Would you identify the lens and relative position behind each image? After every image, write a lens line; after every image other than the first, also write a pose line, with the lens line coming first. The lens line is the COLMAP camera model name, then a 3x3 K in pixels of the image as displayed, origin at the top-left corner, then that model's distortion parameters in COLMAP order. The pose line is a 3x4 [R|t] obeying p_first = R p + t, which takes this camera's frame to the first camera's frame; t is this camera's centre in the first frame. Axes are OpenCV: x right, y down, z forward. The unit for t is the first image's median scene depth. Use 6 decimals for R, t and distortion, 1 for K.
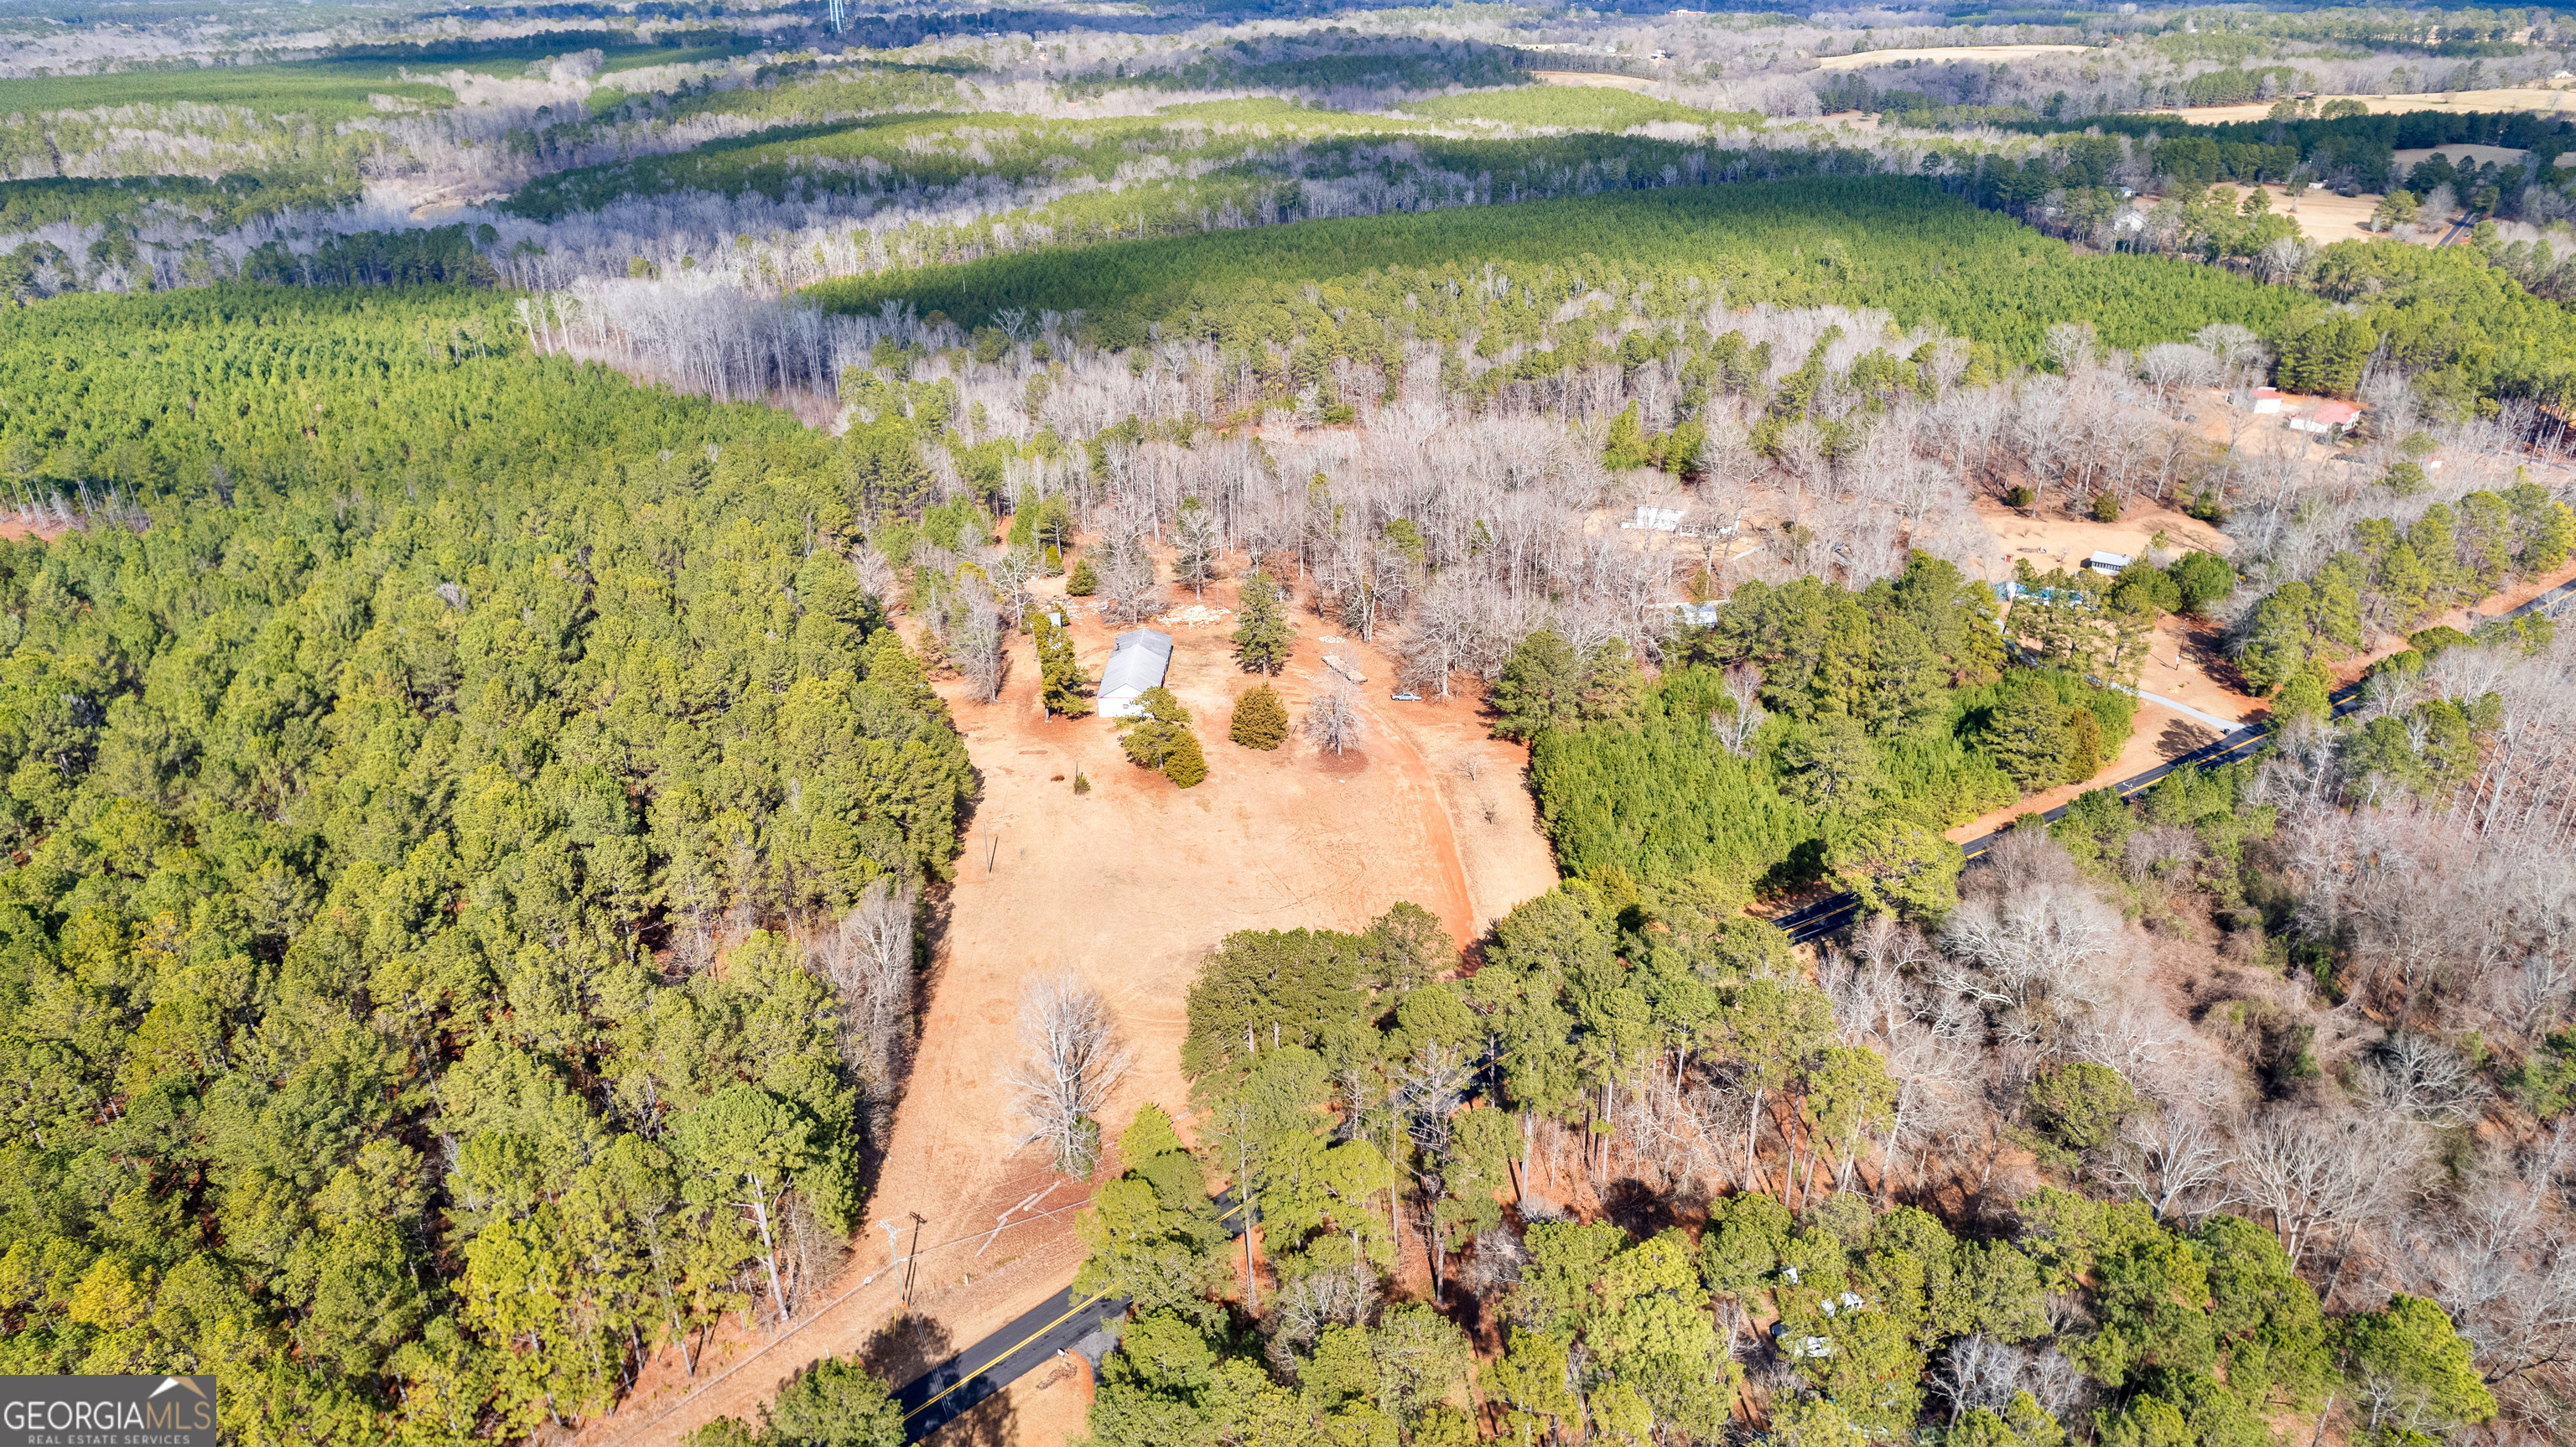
lens RADIAL K [[1664.0, 0, 1288.0], [0, 1664.0, 723.5], [0, 0, 1]] dist [-0.081467, 0.074061]
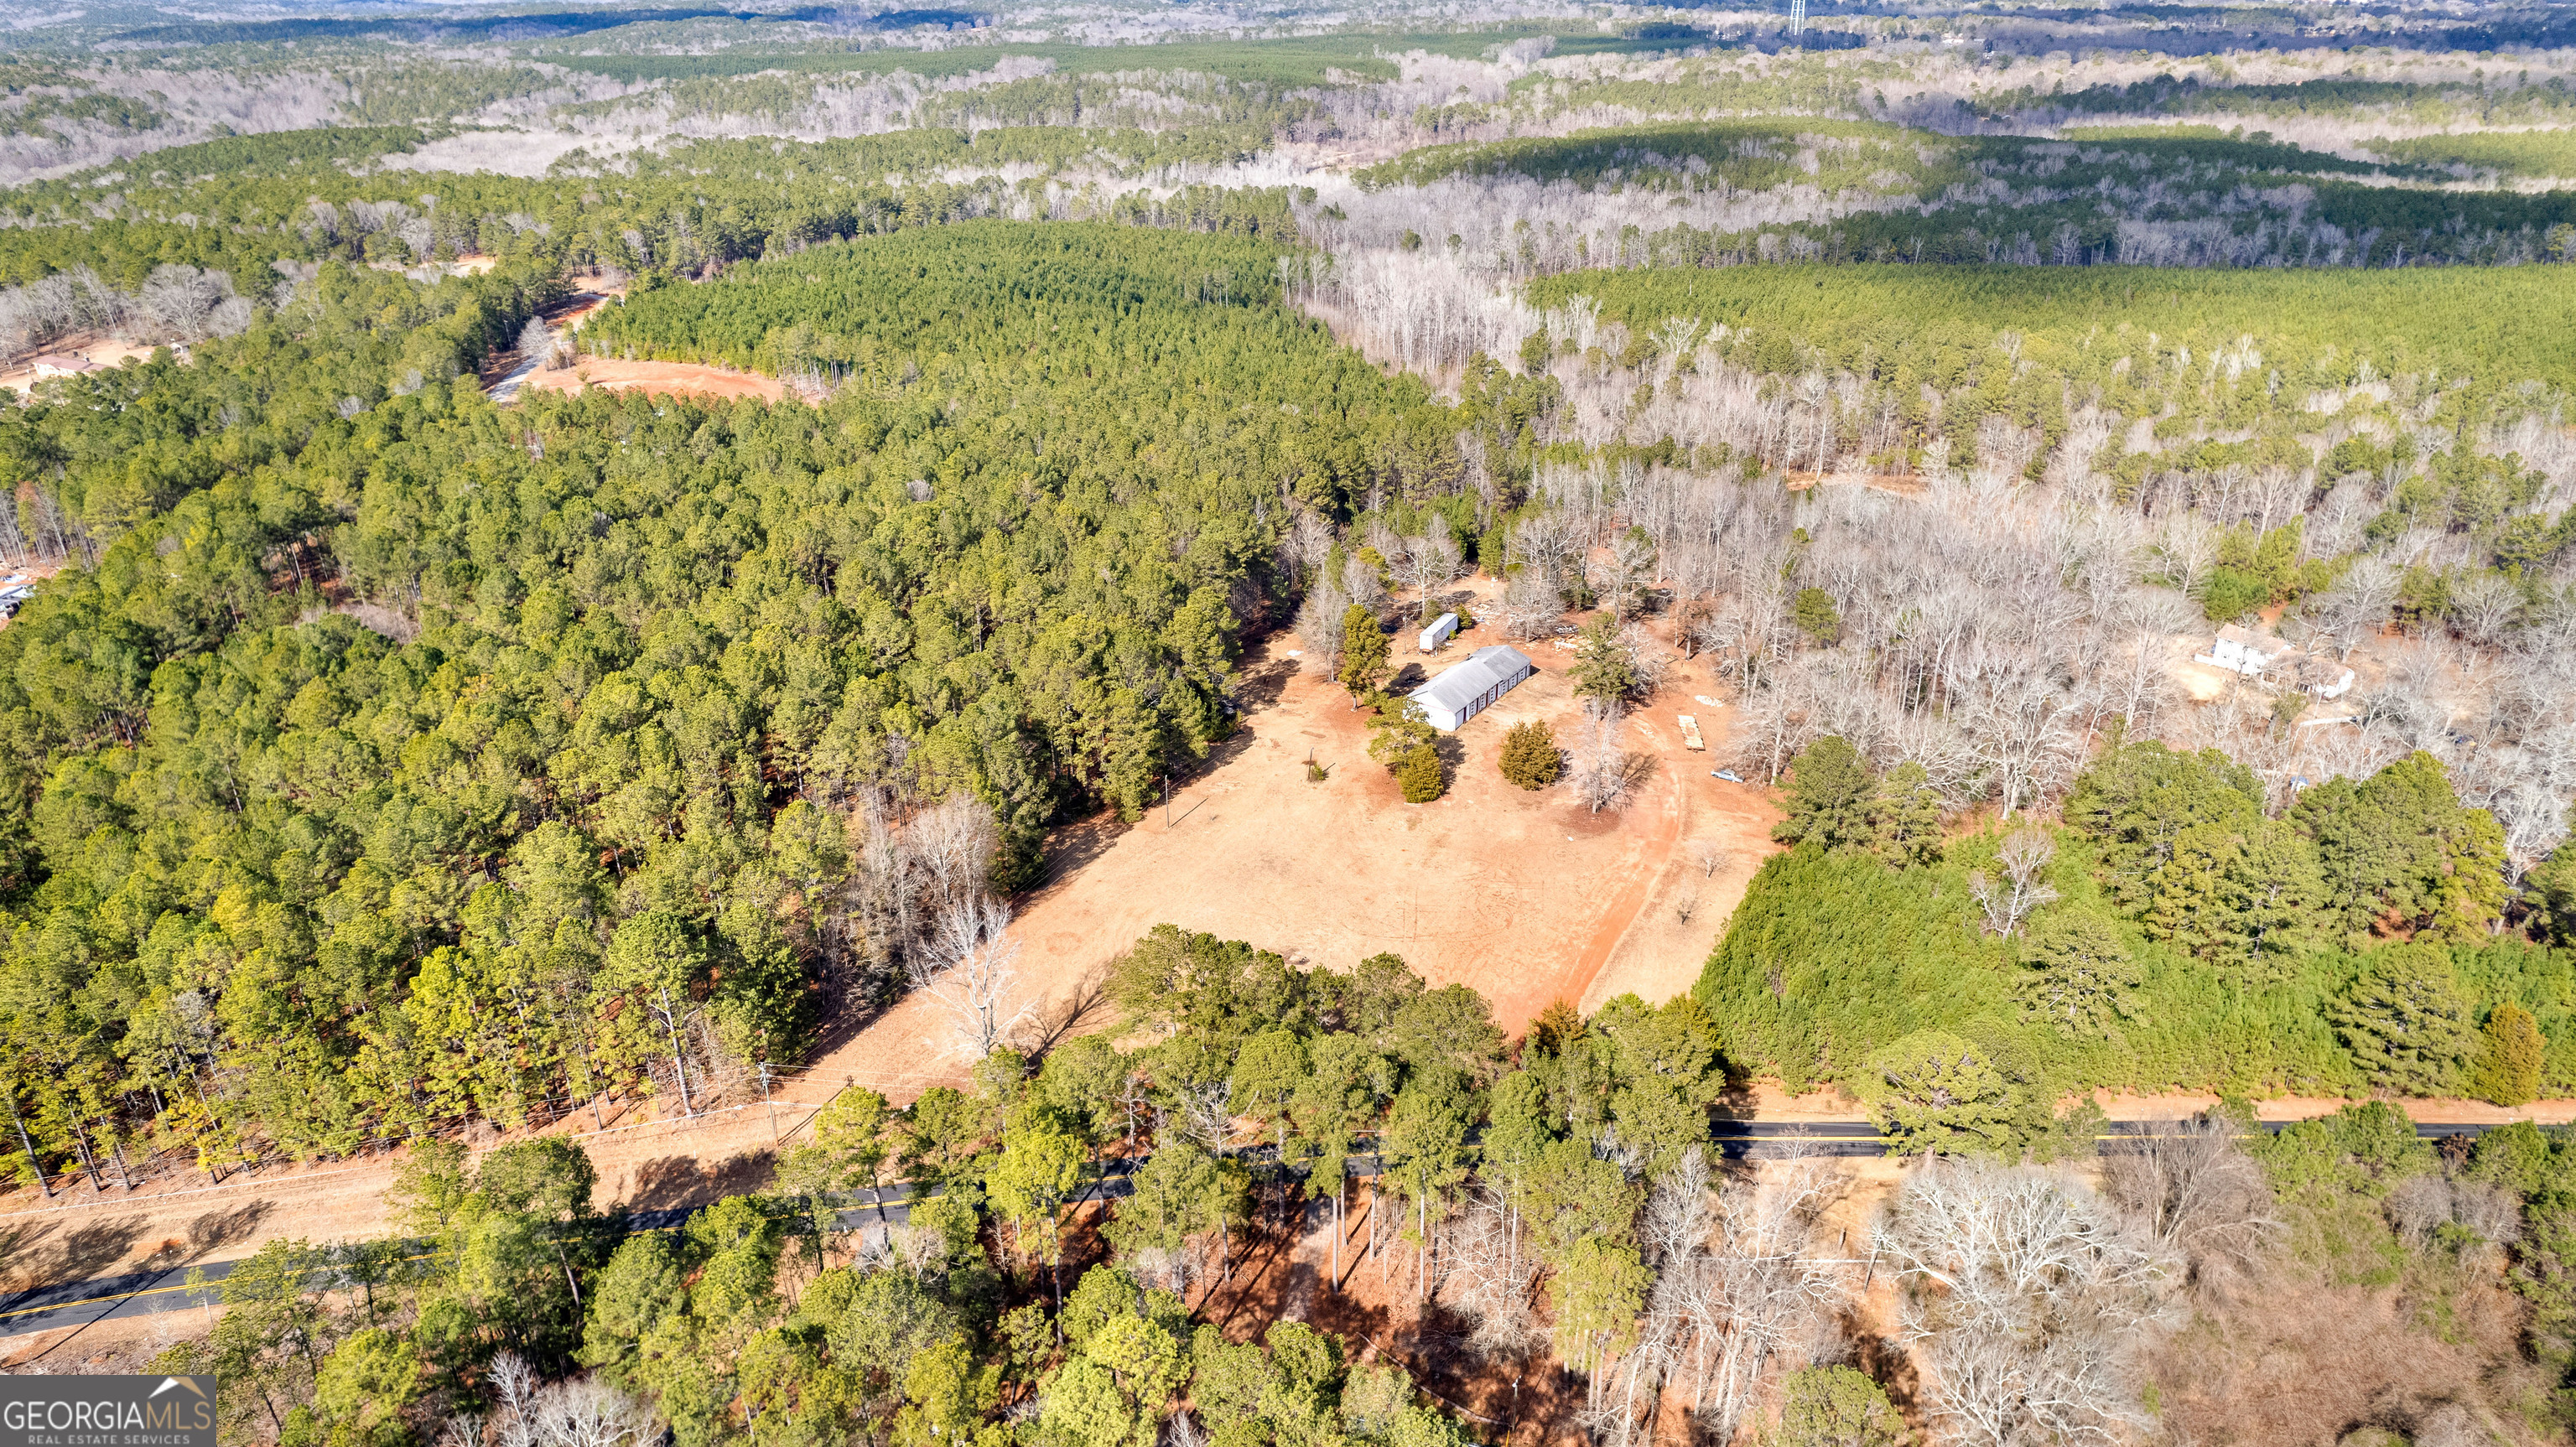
lens RADIAL K [[1664.0, 0, 1288.0], [0, 1664.0, 723.5], [0, 0, 1]] dist [-0.081467, 0.074061]
pose [[0.846019, 0.229377, -0.481287, 0.179335], [-0.228210, 0.971641, 0.061922, -0.026926], [0.481842, 0.057447, 0.874373, 0.049632]]
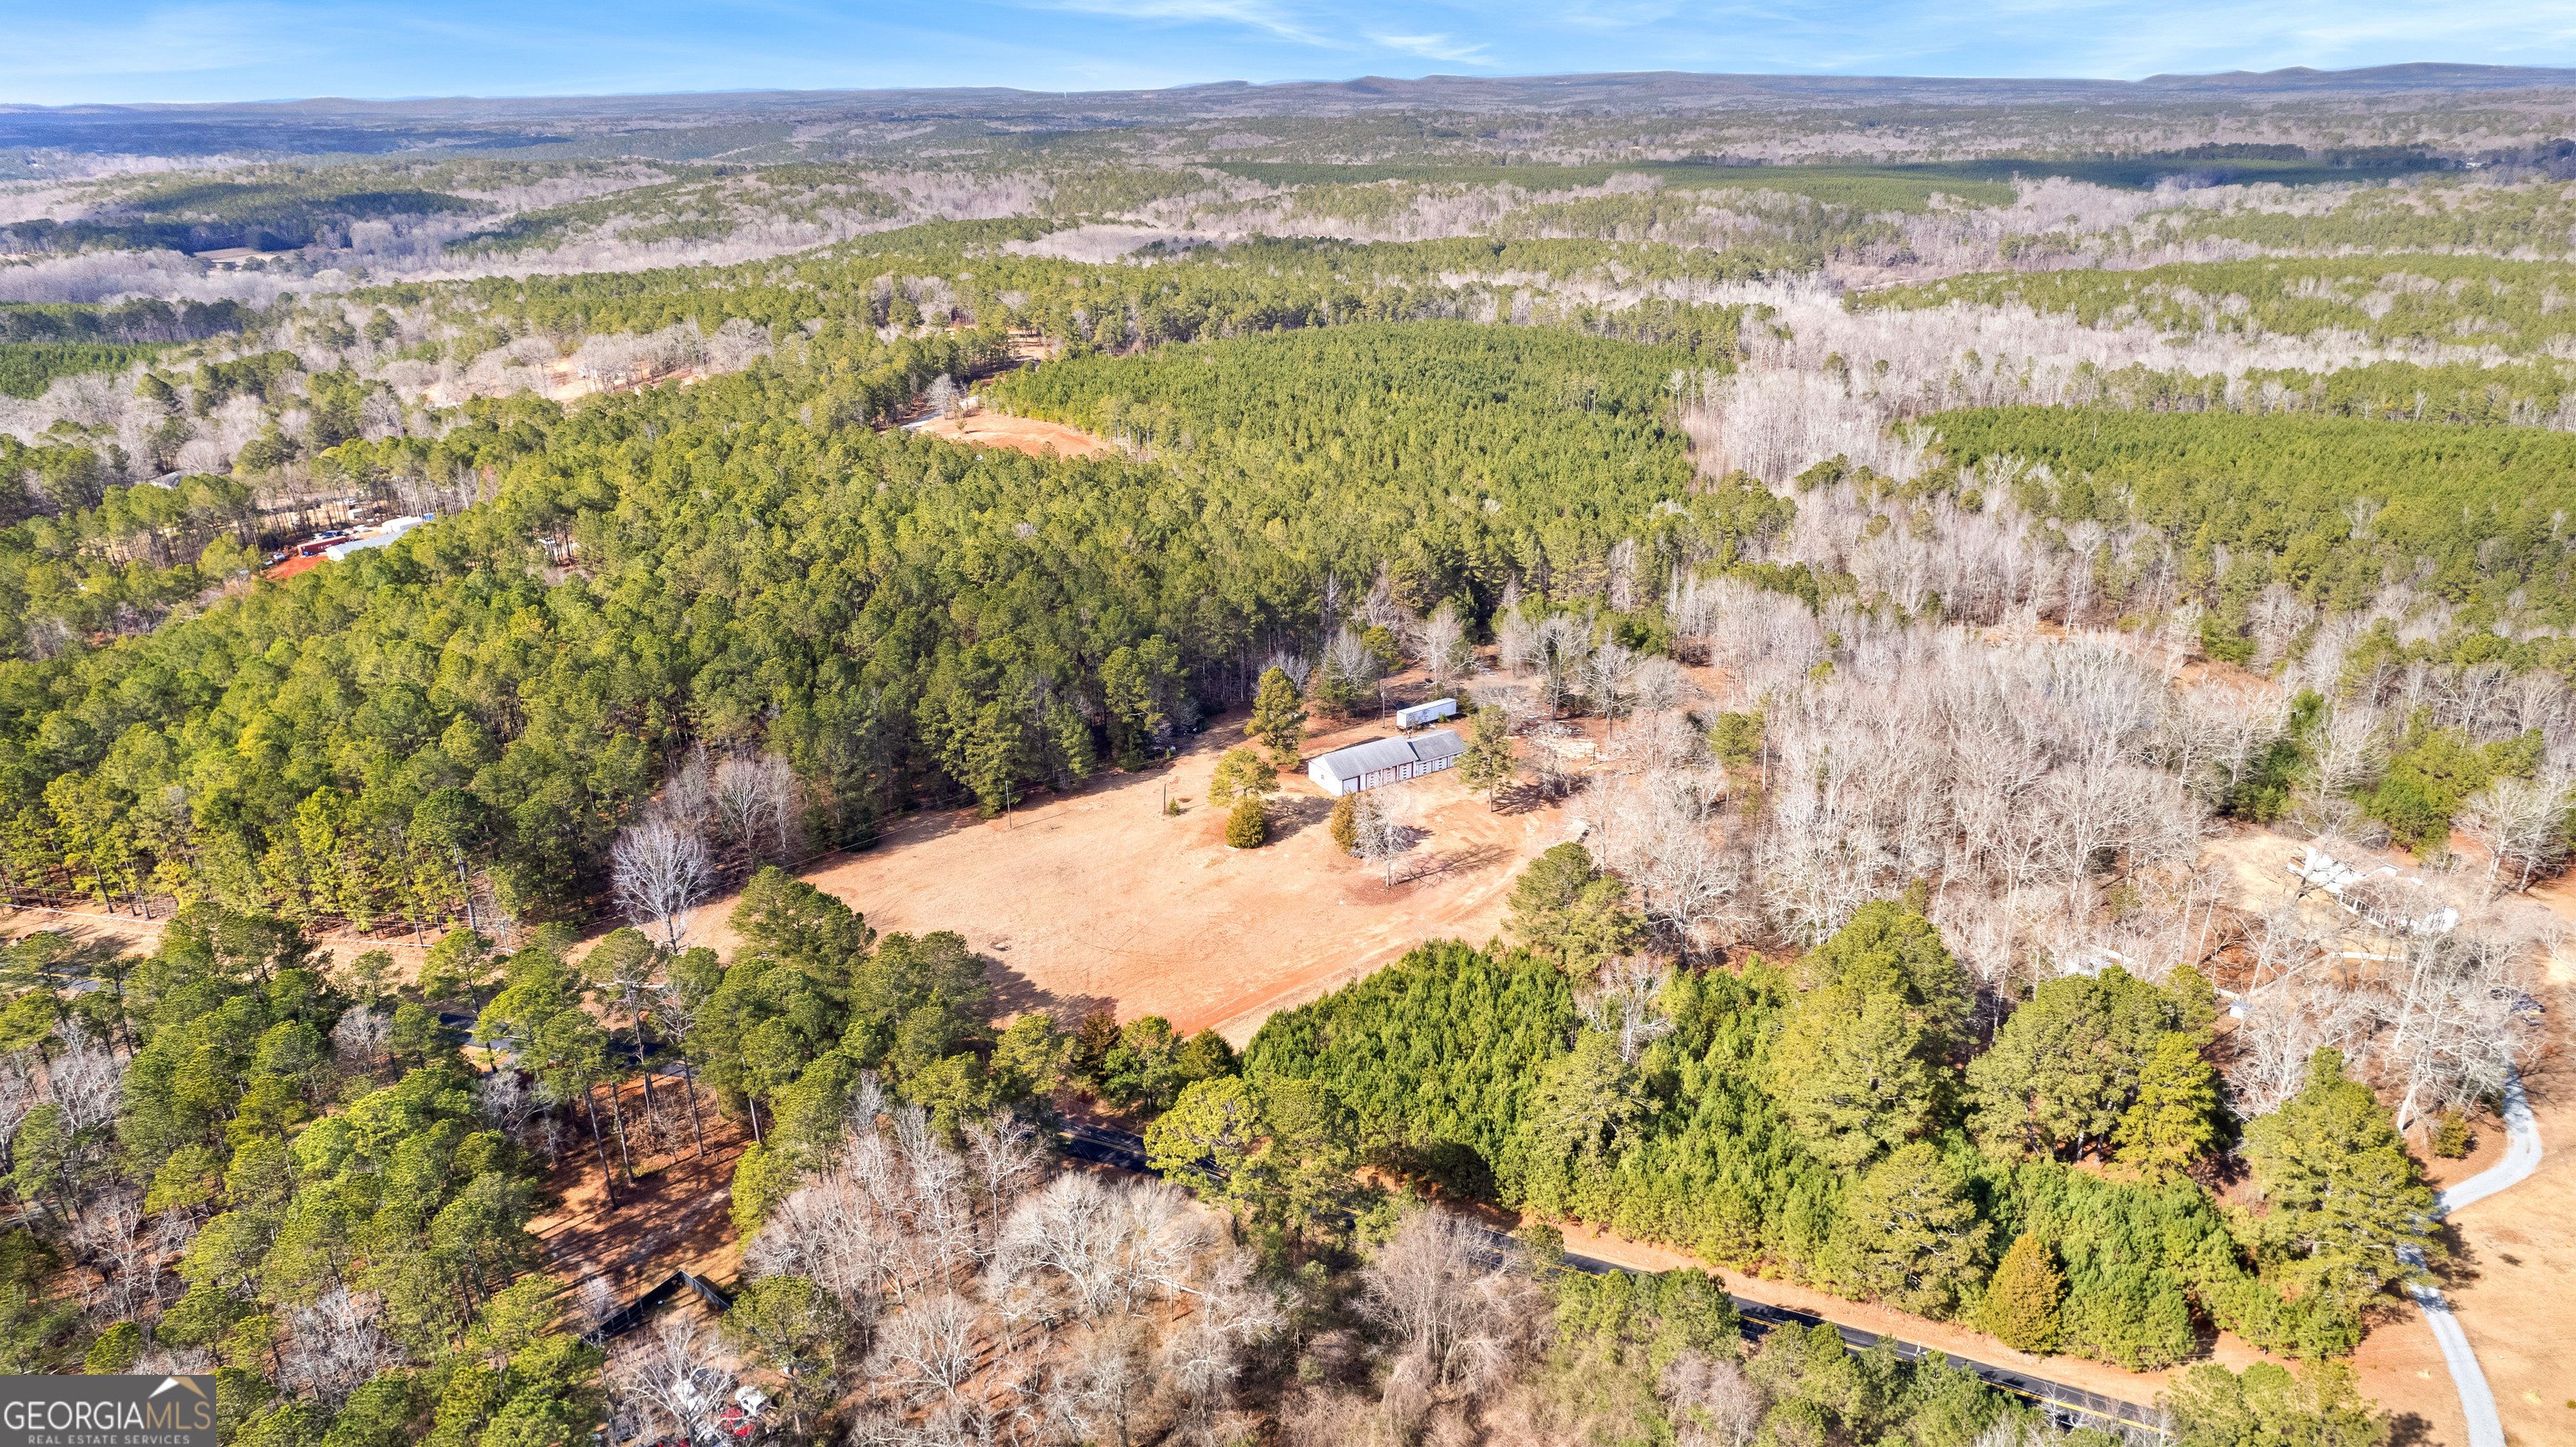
lens RADIAL K [[1647.5, 0, 1288.0], [0, 1647.5, 723.5], [0, 0, 1]] dist [-0.084415, 0.078523]
pose [[0.562418, 0.302781, -0.769422, 0.392115], [-0.344469, 0.931744, 0.114864, -0.088341], [0.751683, 0.200441, 0.628328, 0.181016]]
